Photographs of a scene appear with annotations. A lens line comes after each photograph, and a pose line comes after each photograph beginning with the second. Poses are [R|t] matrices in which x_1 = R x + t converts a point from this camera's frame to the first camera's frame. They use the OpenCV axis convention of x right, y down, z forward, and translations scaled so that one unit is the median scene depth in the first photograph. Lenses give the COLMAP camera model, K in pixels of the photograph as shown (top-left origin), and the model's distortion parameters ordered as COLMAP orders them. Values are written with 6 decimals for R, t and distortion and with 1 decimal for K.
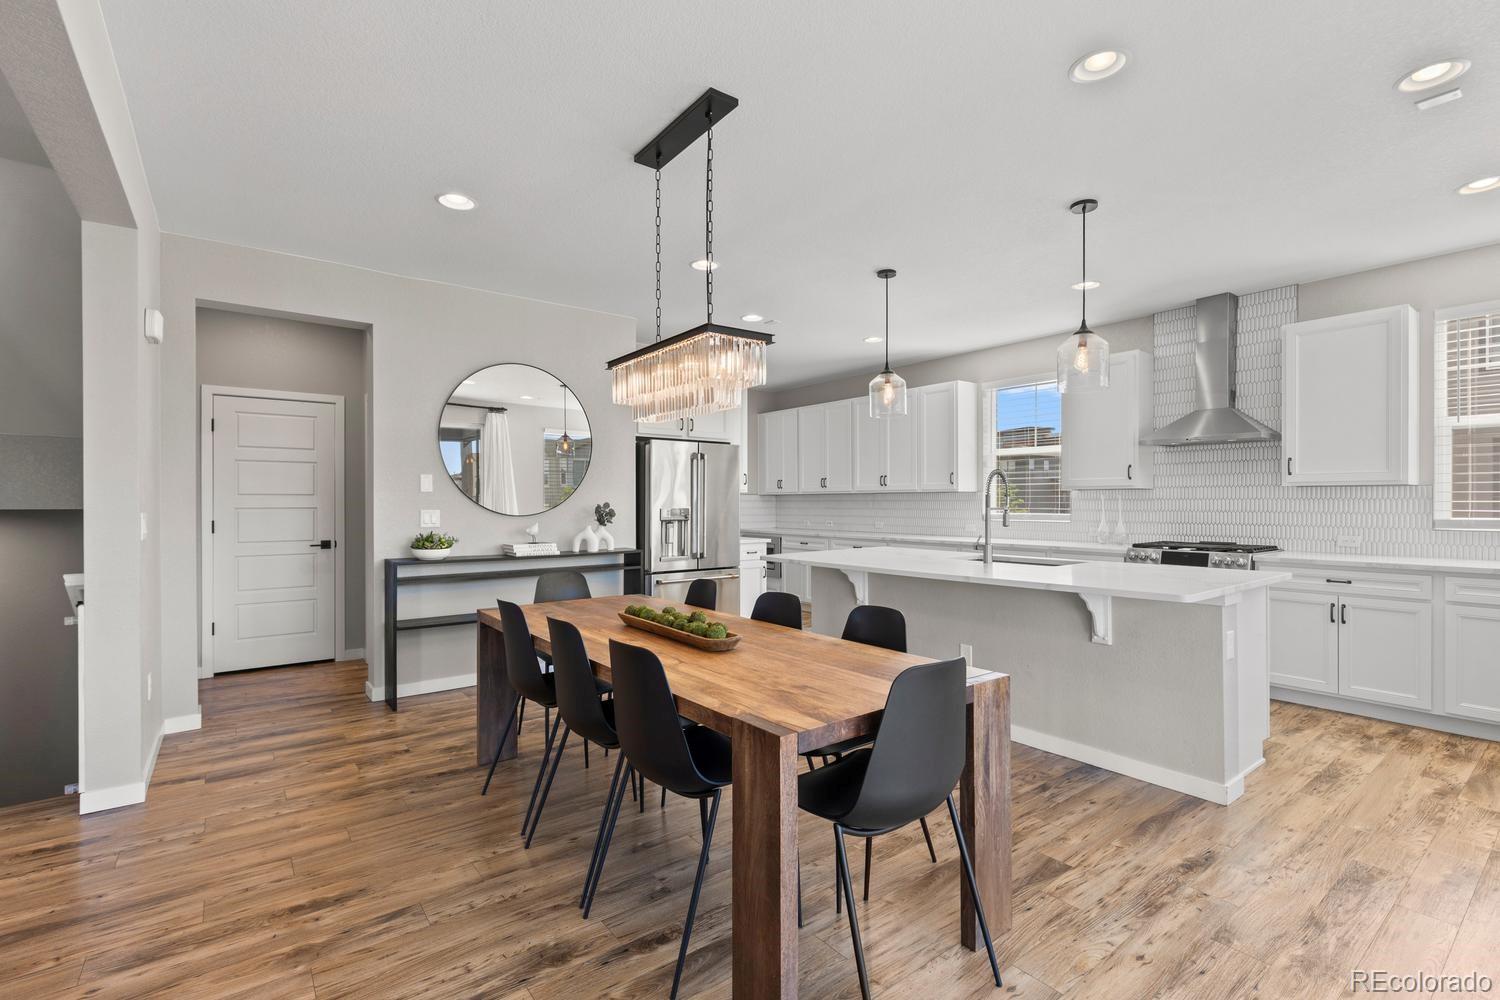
lens RADIAL K [[679.1, 0, 751.2], [0, 679.1, 505.2], [0, 0, 1]] dist [0.003760, -0.000844]
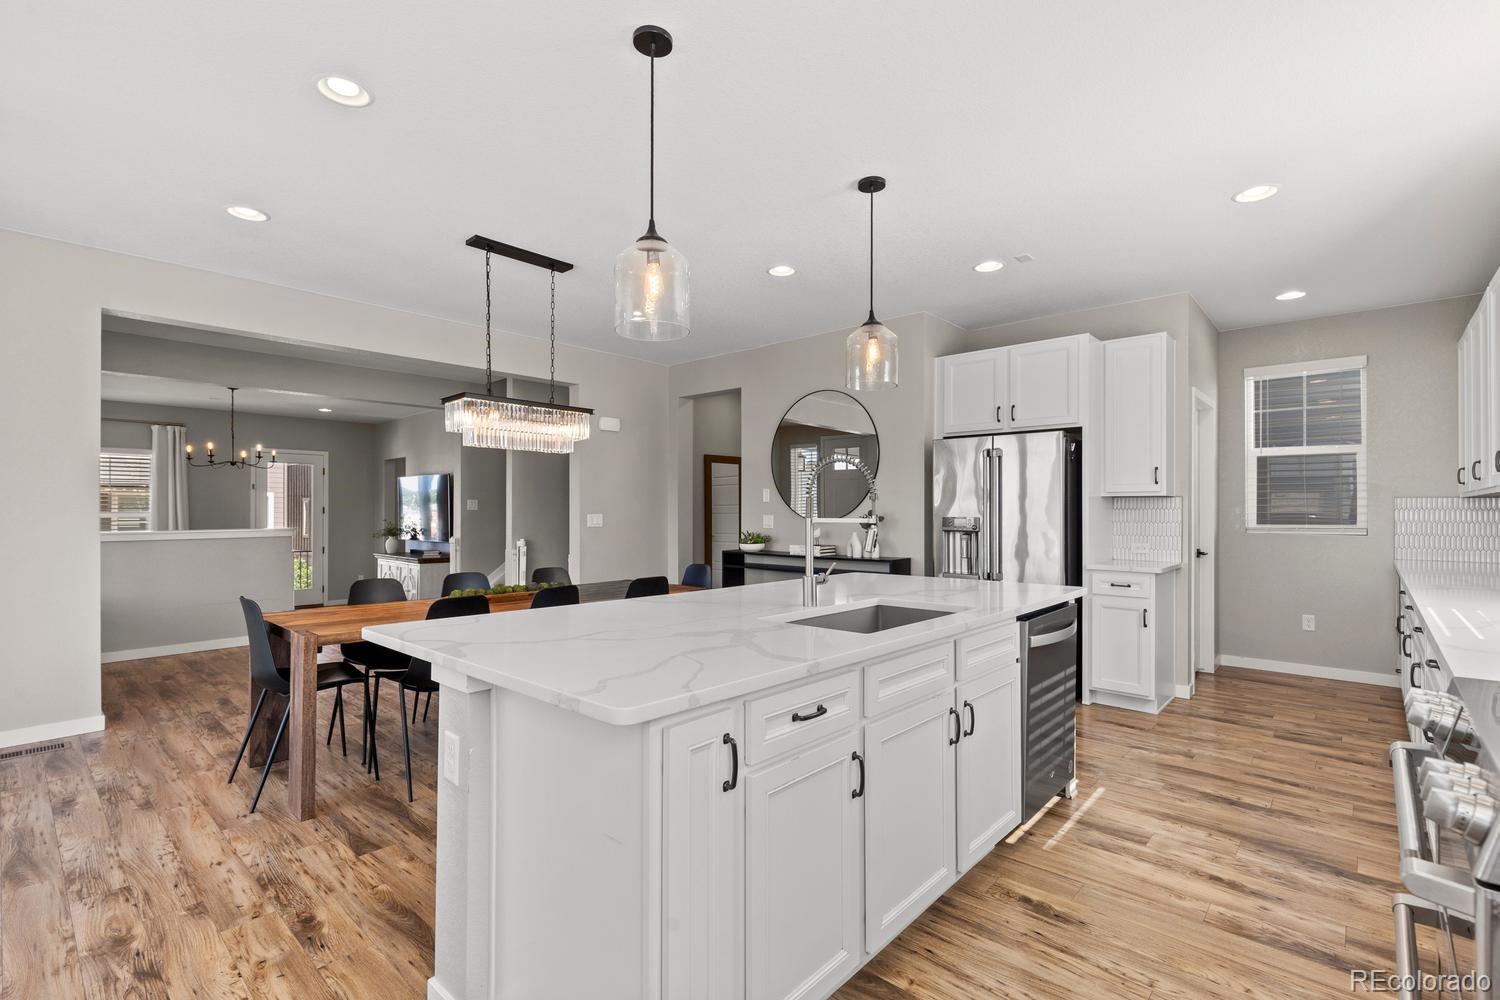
lens RADIAL K [[679.1, 0, 751.2], [0, 679.1, 505.2], [0, 0, 1]] dist [0.003760, -0.000844]
pose [[0.178512, -0.005318, -0.983923, 0.880435], [-0.007176, 0.999952, -0.006706, -0.003647], [0.983912, 0.008257, 0.178465, 0.765053]]
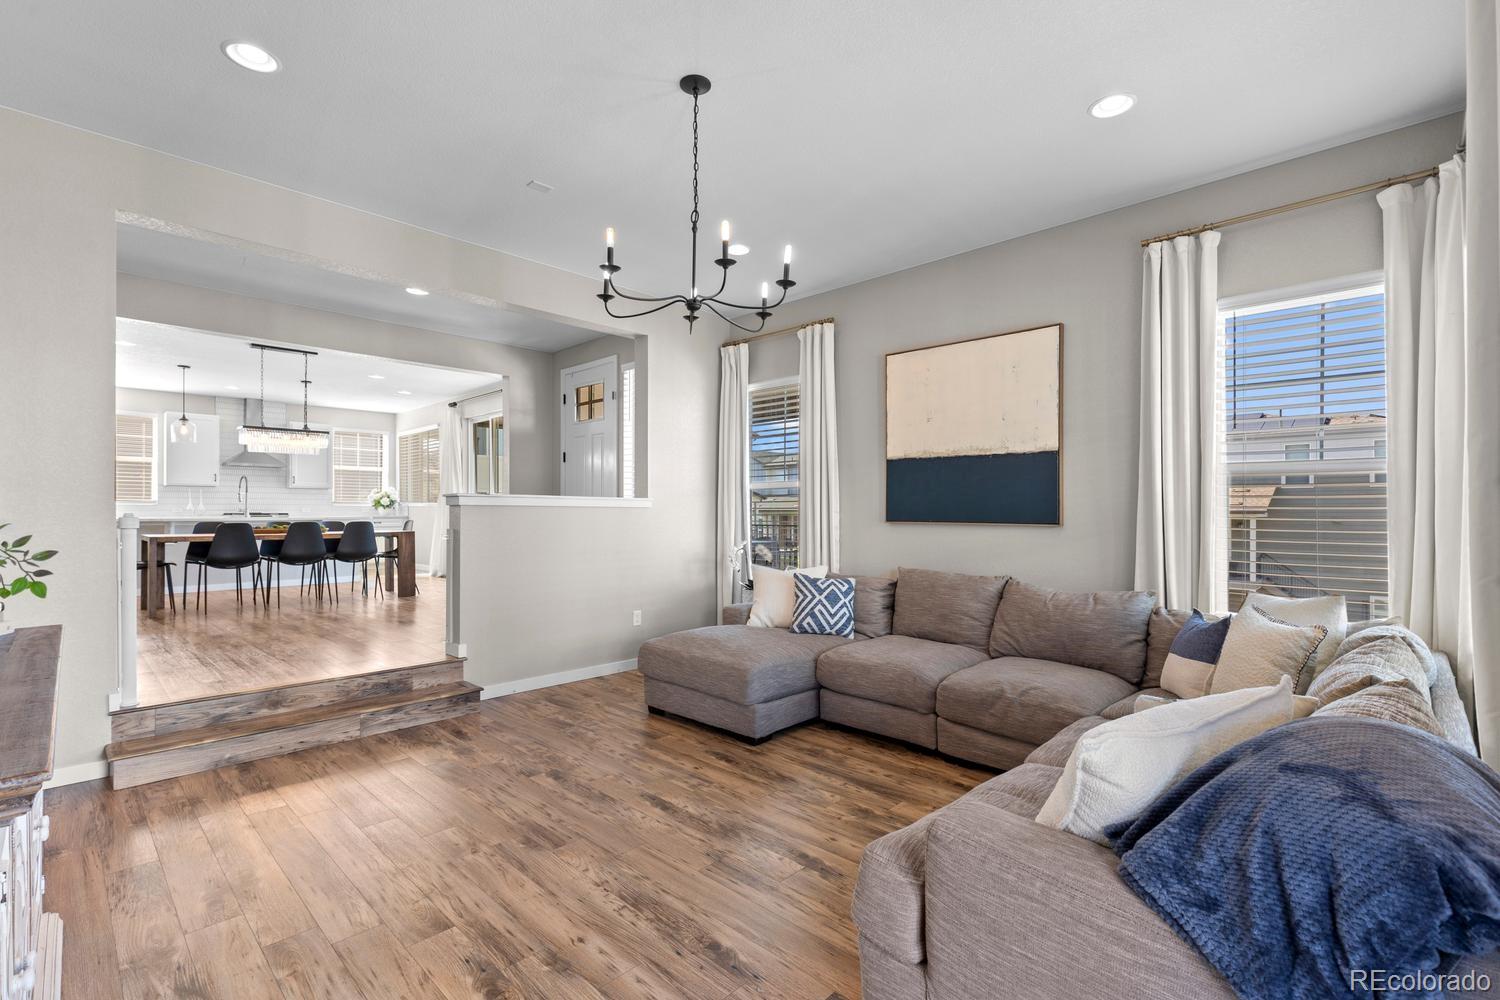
lens RADIAL K [[673.2, 0, 750.4], [0, 673.2, 508.3], [0, 0, 1]] dist [-0.008185, -0.000155]
pose [[-0.144952, 0.007446, 0.989411, -1.922243], [0.006210, 0.999959, -0.006616, 0.075397], [-0.989419, 0.005185, -0.144992, -0.297389]]
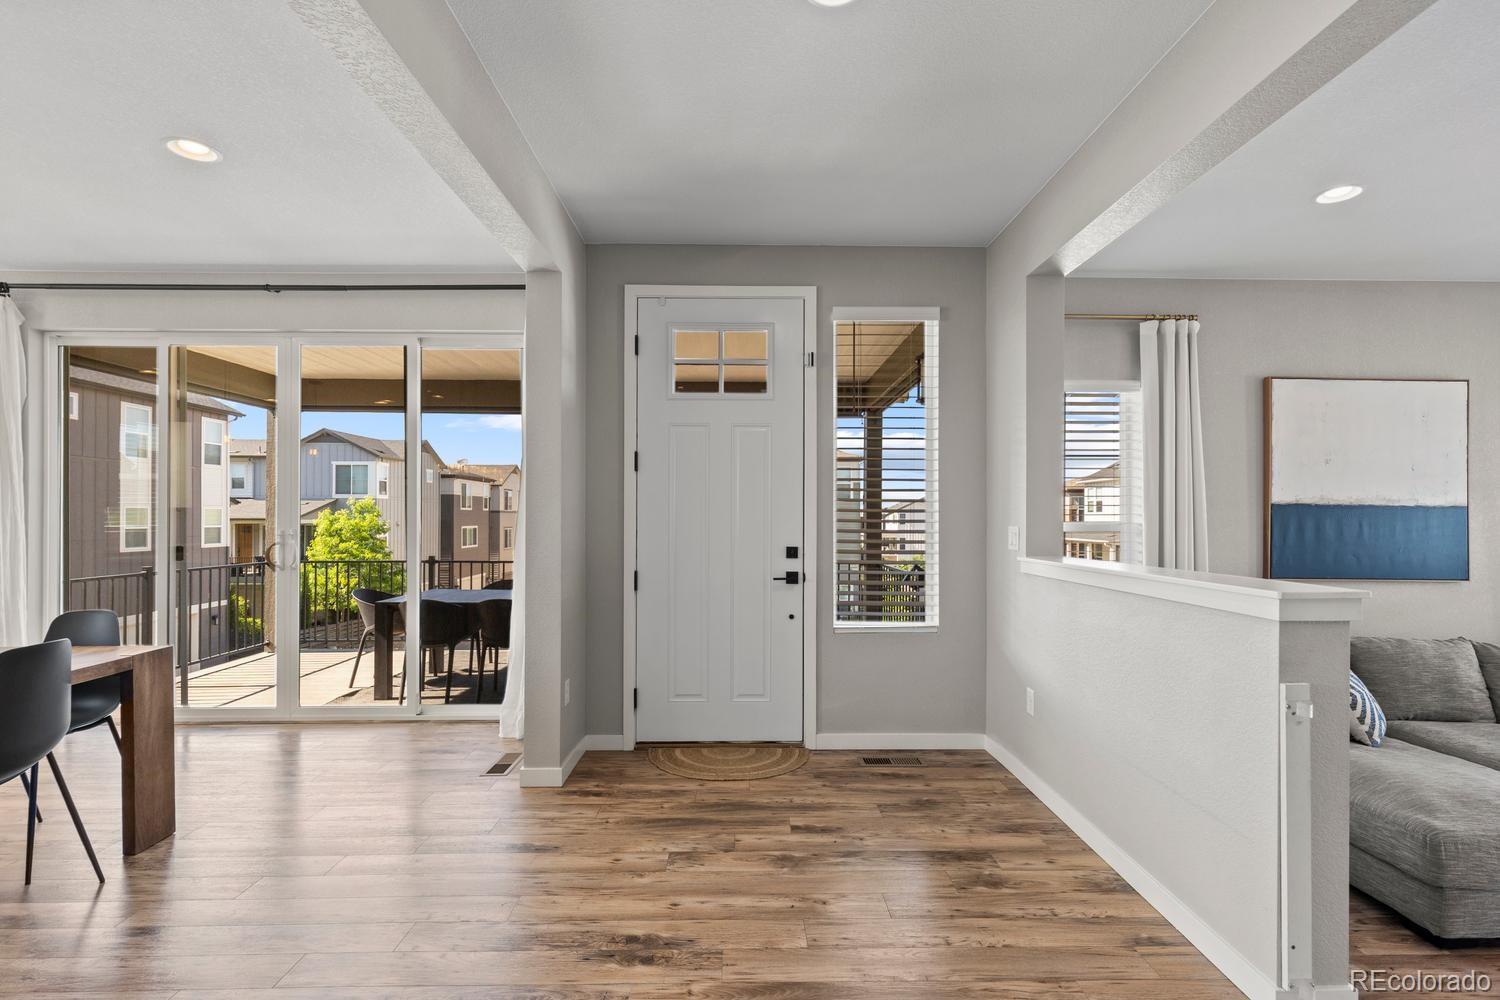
lens RADIAL K [[687.2, 0, 750.7], [0, 687.2, 505.5], [0, 0, 1]] dist [0.002366, -0.000403]
pose [[-0.801574, 0.009274, 0.597823, -0.794875], [0.002750, 0.999926, -0.011825, -0.002994], [-0.597889, -0.007835, -0.801541, 0.533843]]
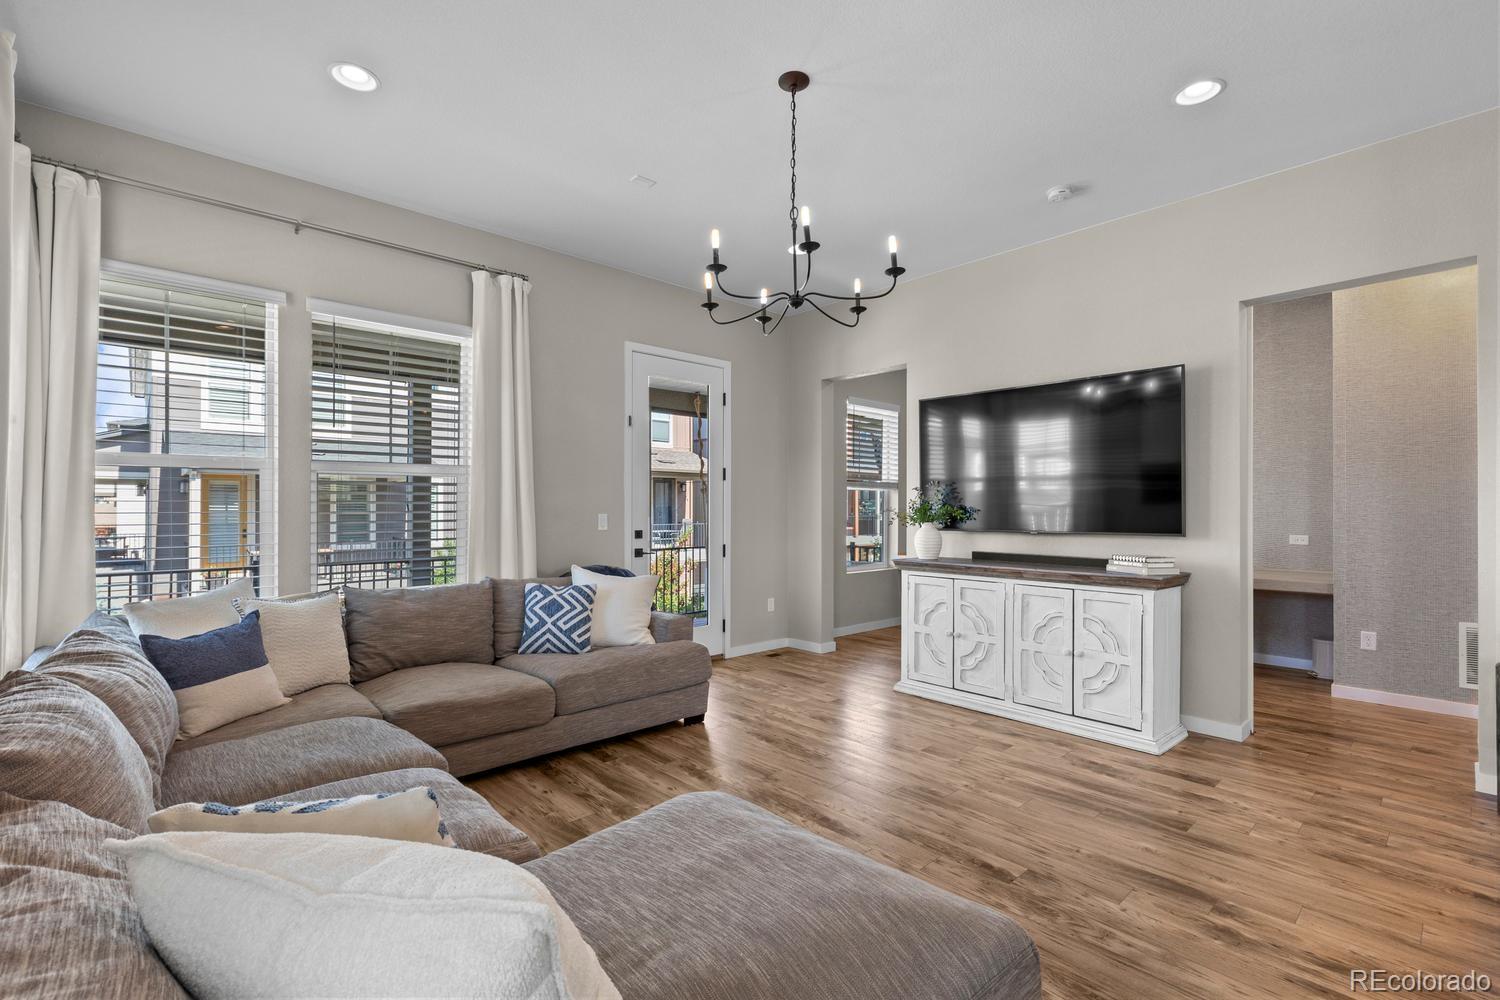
lens RADIAL K [[673.2, 0, 750.4], [0, 673.2, 508.3], [0, 0, 1]] dist [-0.008185, -0.000155]
pose [[0.084233, -0.000291, -0.996446, -0.608450], [-0.008695, 0.999962, -0.001027, 0.074774], [0.996408, 0.008750, 0.084227, -0.437056]]
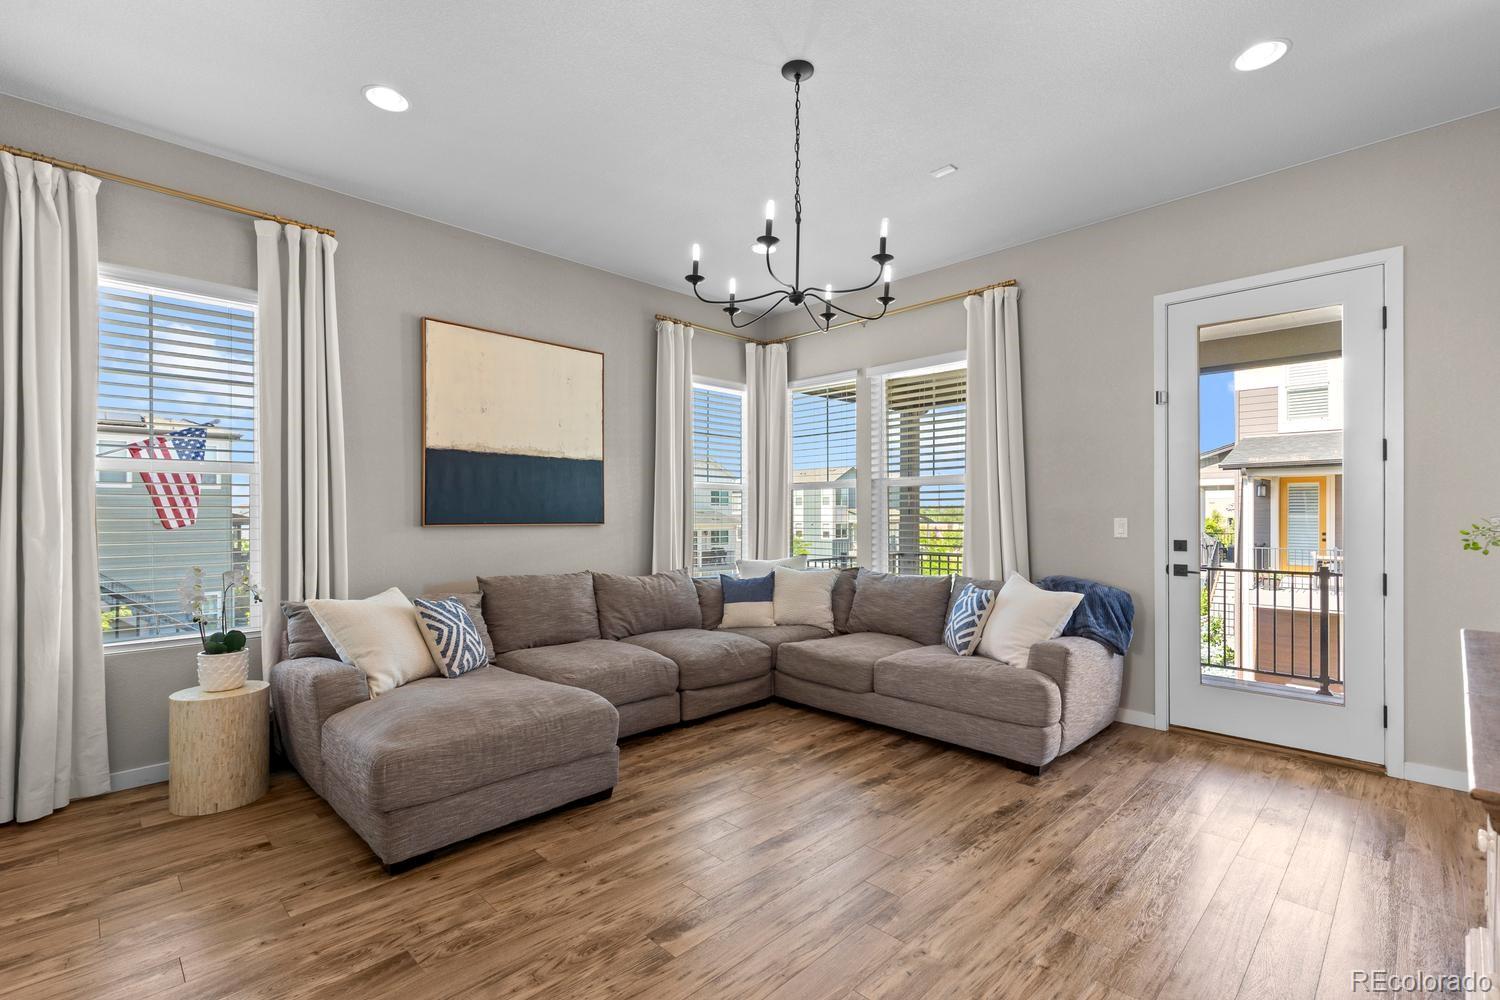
lens RADIAL K [[679.1, 0, 751.2], [0, 679.1, 505.2], [0, 0, 1]] dist [0.003760, -0.000844]
pose [[-0.992071, 0.001821, -0.125666, -1.134094], [0.002127, 0.999995, -0.002302, 0.068204], [0.125661, -0.002551, -0.992070, 0.299417]]
